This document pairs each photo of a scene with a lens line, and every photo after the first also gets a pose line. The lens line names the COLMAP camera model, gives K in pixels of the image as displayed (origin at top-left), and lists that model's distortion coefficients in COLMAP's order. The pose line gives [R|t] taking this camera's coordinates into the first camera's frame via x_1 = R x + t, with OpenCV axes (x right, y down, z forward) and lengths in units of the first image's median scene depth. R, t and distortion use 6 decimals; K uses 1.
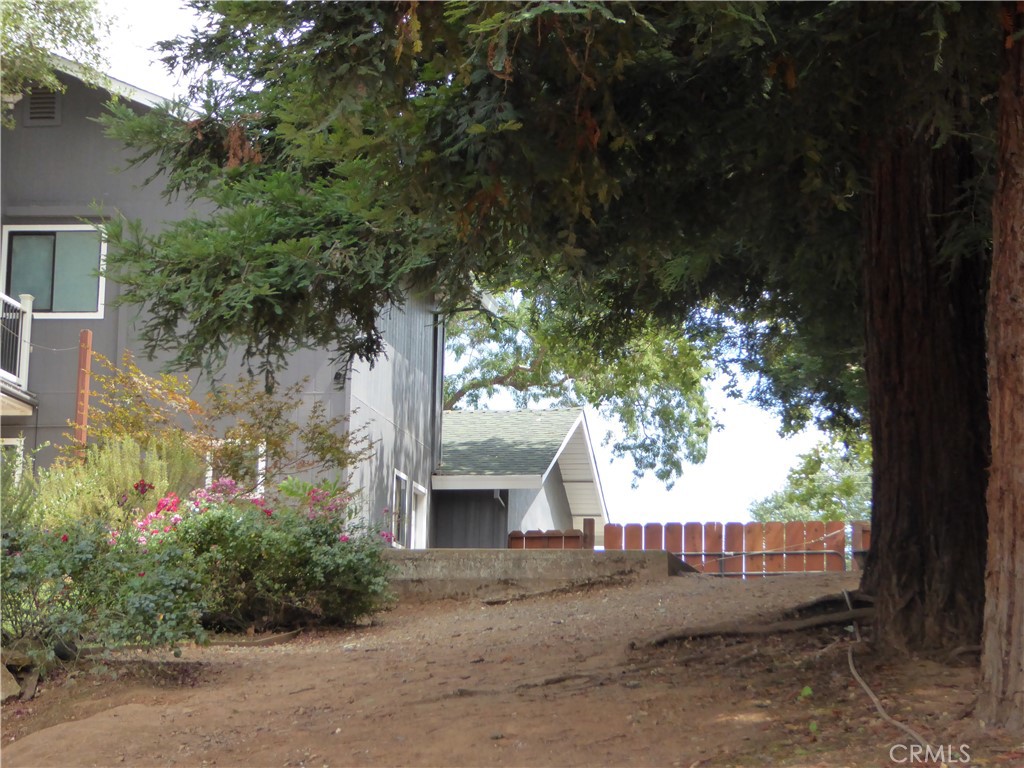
lens RADIAL K [[2724.2, 0, 512.0], [0, 2724.2, 384.0], [0, 0, 1]] dist [0.423384, -1.896654]
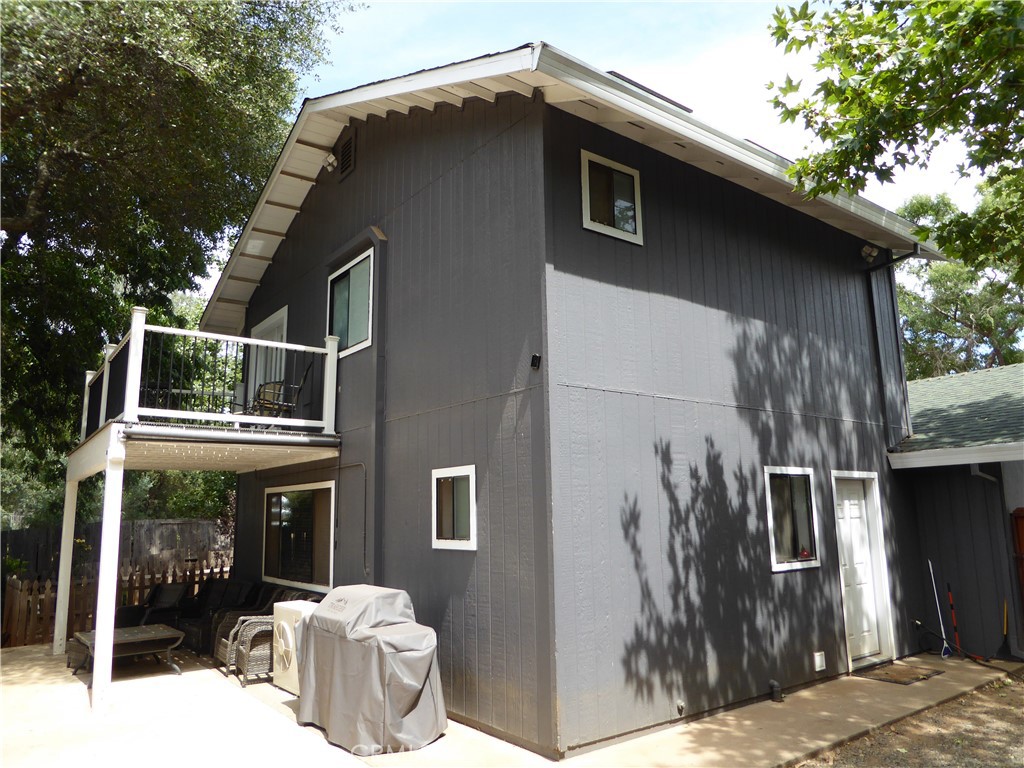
lens RADIAL K [[726.1, 0, 512.0], [0, 726.1, 384.0], [0, 0, 1]] dist [-0.005225, -0.000107]
pose [[0.744092, -0.156531, -0.649481, 0.036253], [0.138432, 0.987190, -0.079324, 0.013076], [0.653578, -0.030885, 0.756229, 0.745365]]
